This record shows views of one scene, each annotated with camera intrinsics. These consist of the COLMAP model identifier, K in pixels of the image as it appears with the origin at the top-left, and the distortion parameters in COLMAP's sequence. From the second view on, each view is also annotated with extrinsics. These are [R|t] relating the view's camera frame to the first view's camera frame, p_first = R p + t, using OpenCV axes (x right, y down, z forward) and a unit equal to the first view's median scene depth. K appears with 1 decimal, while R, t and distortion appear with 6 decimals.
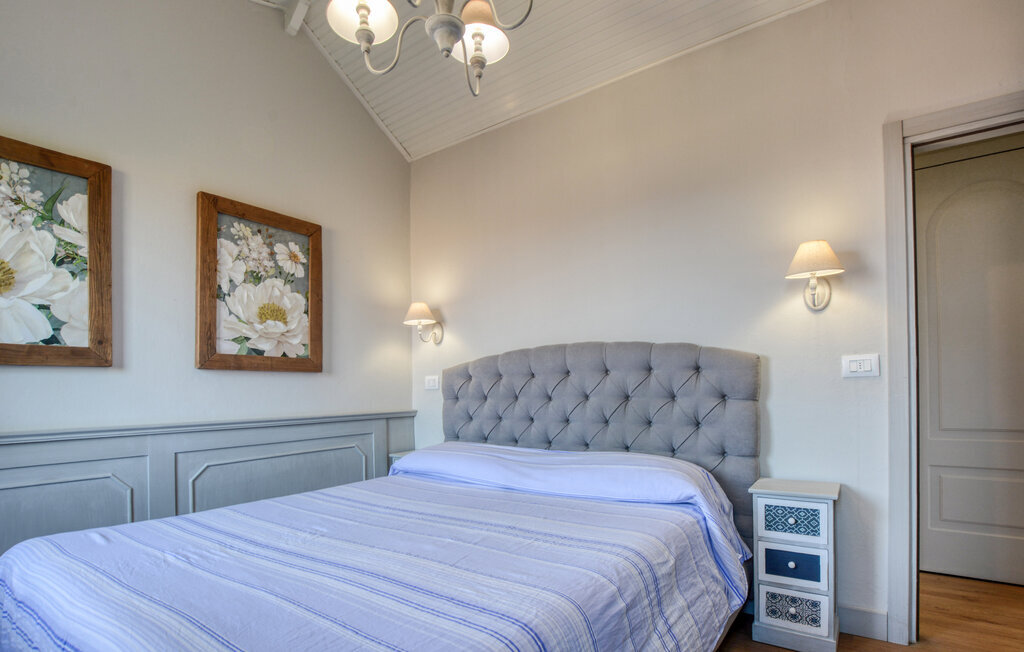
lens RADIAL K [[500.6, 0, 510.1], [0, 500.6, 383.0], [0, 0, 1]] dist [-0.036663, -0.000032]
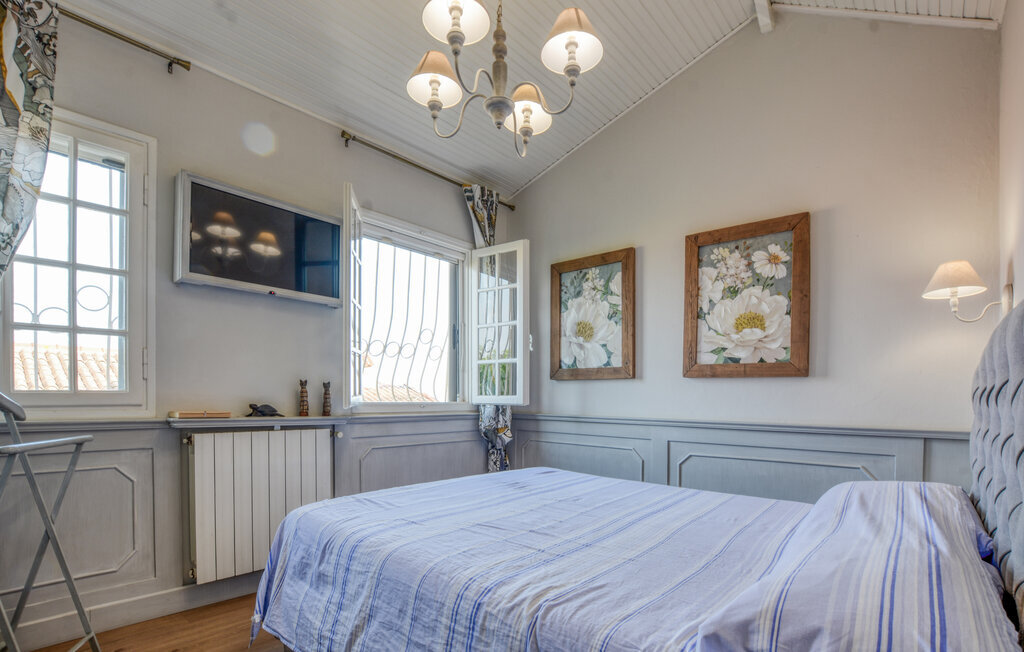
lens RADIAL K [[483.5, 0, 515.1], [0, 483.5, 395.6], [0, 0, 1]] dist [-0.029632, 0.000269]
pose [[-0.096538, 0.017581, -0.995174, 0.587936], [0.006264, 0.999835, 0.017056, -0.005720], [0.995310, -0.004587, -0.096632, 0.624523]]
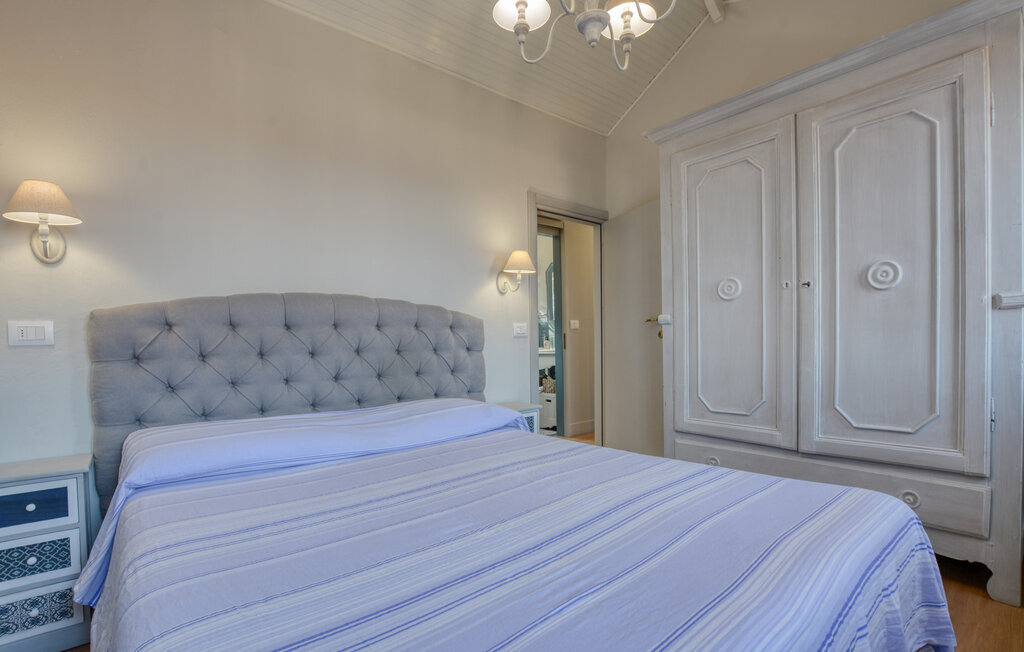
lens RADIAL K [[463.7, 0, 509.6], [0, 463.7, 349.1], [0, 0, 1]] dist [-0.031913, -0.000133]
pose [[0.258183, -0.002909, 0.966092, -0.643554], [-0.002788, 0.999989, 0.003756, 0.019356], [-0.966092, -0.003663, 0.258172, 0.486757]]
